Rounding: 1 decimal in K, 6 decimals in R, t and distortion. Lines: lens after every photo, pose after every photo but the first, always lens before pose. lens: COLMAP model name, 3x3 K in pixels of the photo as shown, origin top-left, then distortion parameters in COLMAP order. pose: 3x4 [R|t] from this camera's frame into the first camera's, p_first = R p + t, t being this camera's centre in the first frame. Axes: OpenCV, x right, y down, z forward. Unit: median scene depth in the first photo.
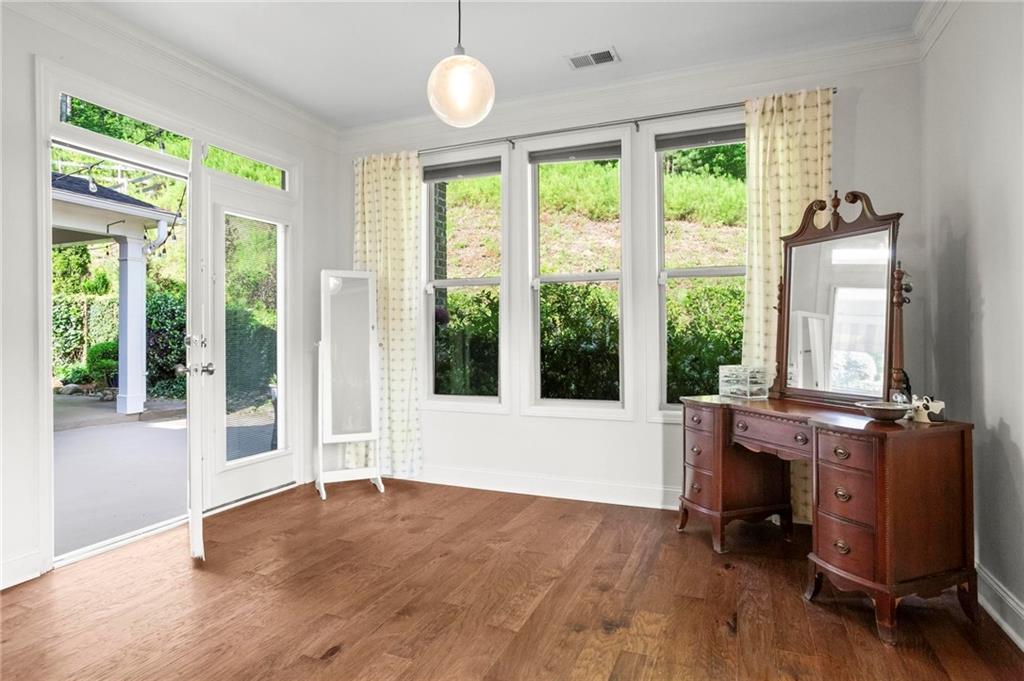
lens RADIAL K [[553.4, 0, 512.4], [0, 553.4, 330.5], [0, 0, 1]] dist [0.002535, 0.000798]
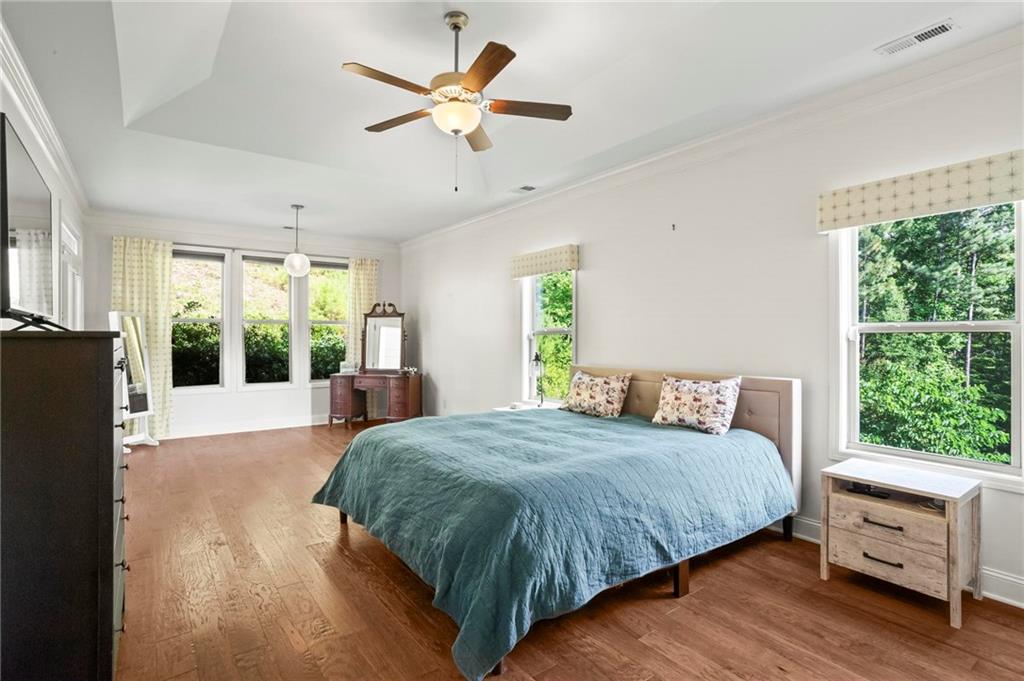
lens RADIAL K [[499.6, 0, 513.7], [0, 499.6, 337.3], [0, 0, 1]] dist [-0.051580, 0.036311]
pose [[0.525530, 0.008032, 0.850737, -1.179535], [-0.006776, 0.999963, -0.005255, -0.043422], [-0.850748, -0.003003, 0.525565, -0.888996]]
